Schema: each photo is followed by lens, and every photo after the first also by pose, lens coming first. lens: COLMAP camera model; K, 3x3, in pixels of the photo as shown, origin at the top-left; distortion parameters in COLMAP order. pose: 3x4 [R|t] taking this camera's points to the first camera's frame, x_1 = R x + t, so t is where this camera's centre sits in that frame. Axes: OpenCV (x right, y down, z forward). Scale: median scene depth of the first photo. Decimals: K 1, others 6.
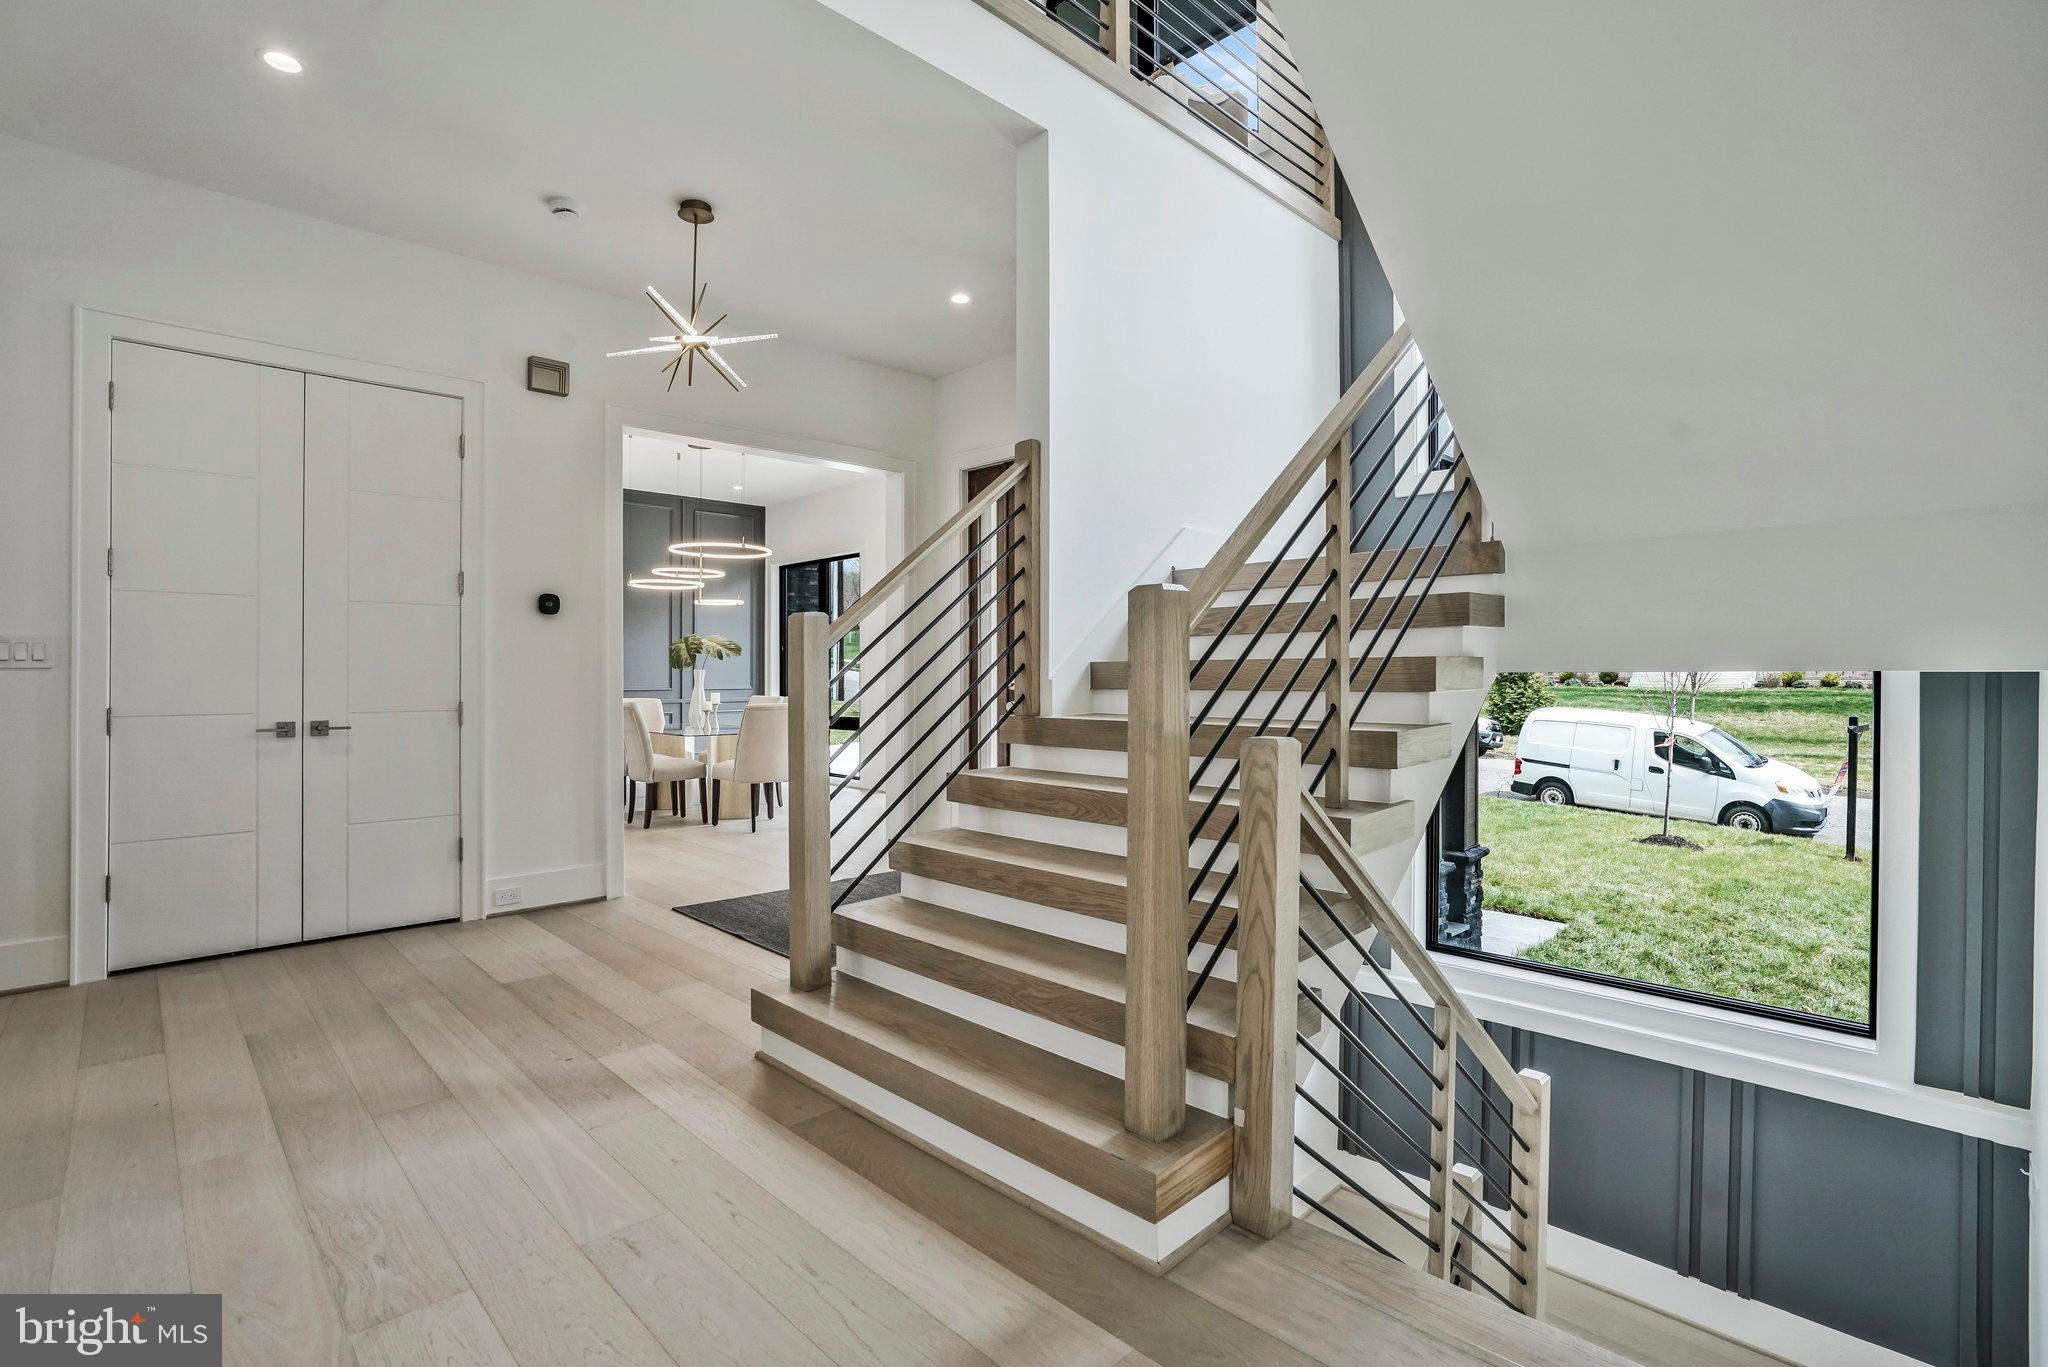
lens RADIAL K [[936.7, 0, 1023.8], [0, 936.7, 689.6], [0, 0, 1]] dist [-0.035575, 0.005999]
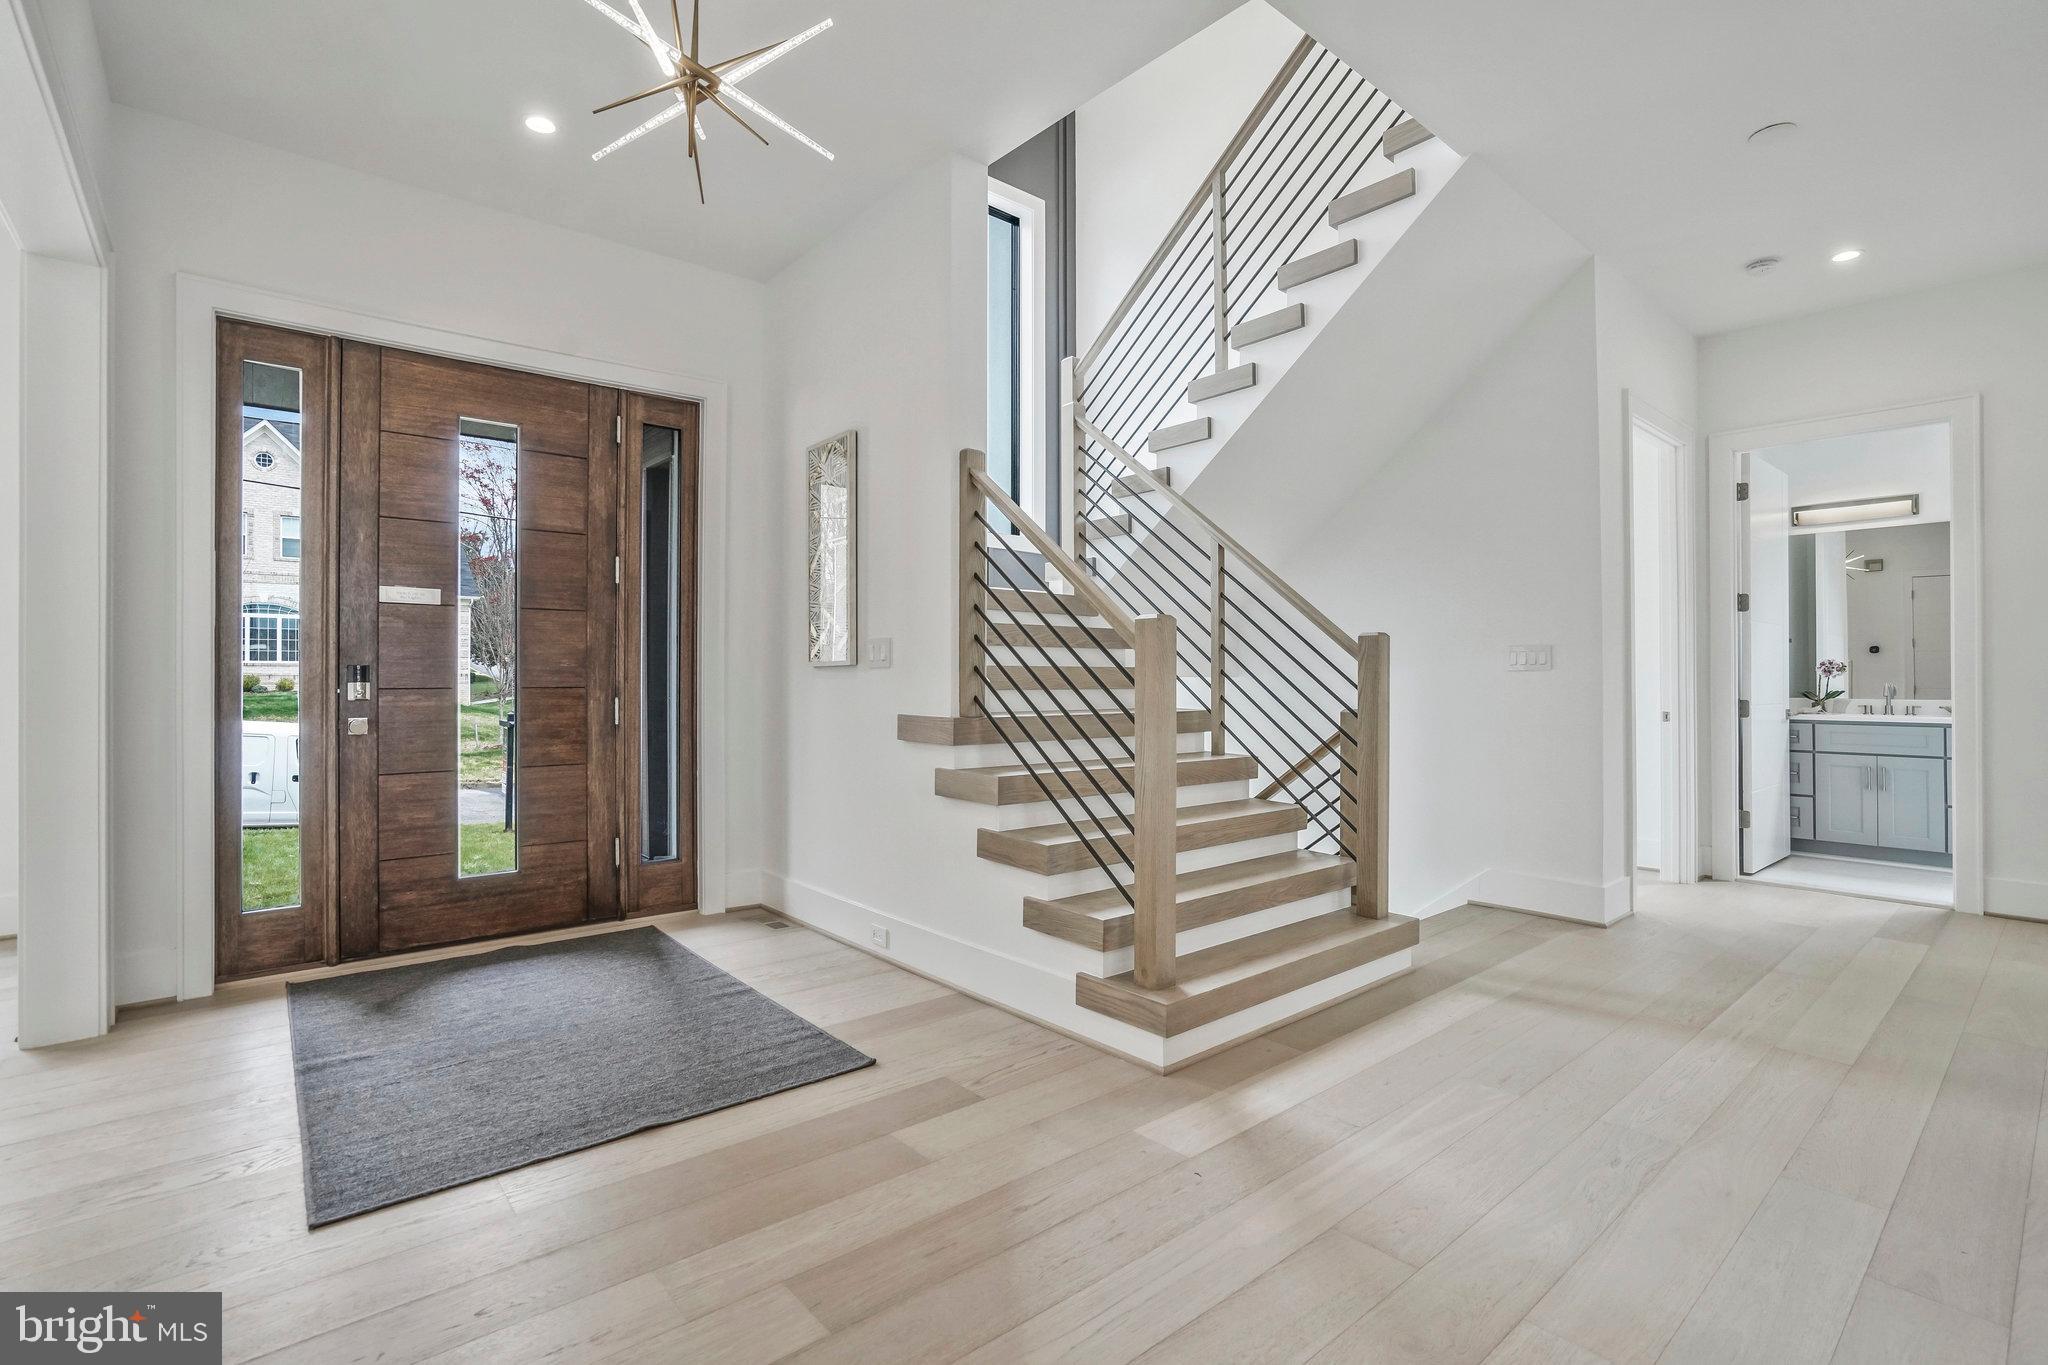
lens RADIAL K [[936.7, 0, 1041.8], [0, 936.7, 680.4], [0, 0, 1]] dist [-0.035575, 0.005999]
pose [[0.068402, 0.007601, 0.997629, -0.984093], [0.007708, 0.999937, -0.008147, -0.001225], [-0.997628, 0.008247, 0.068340, 0.834500]]
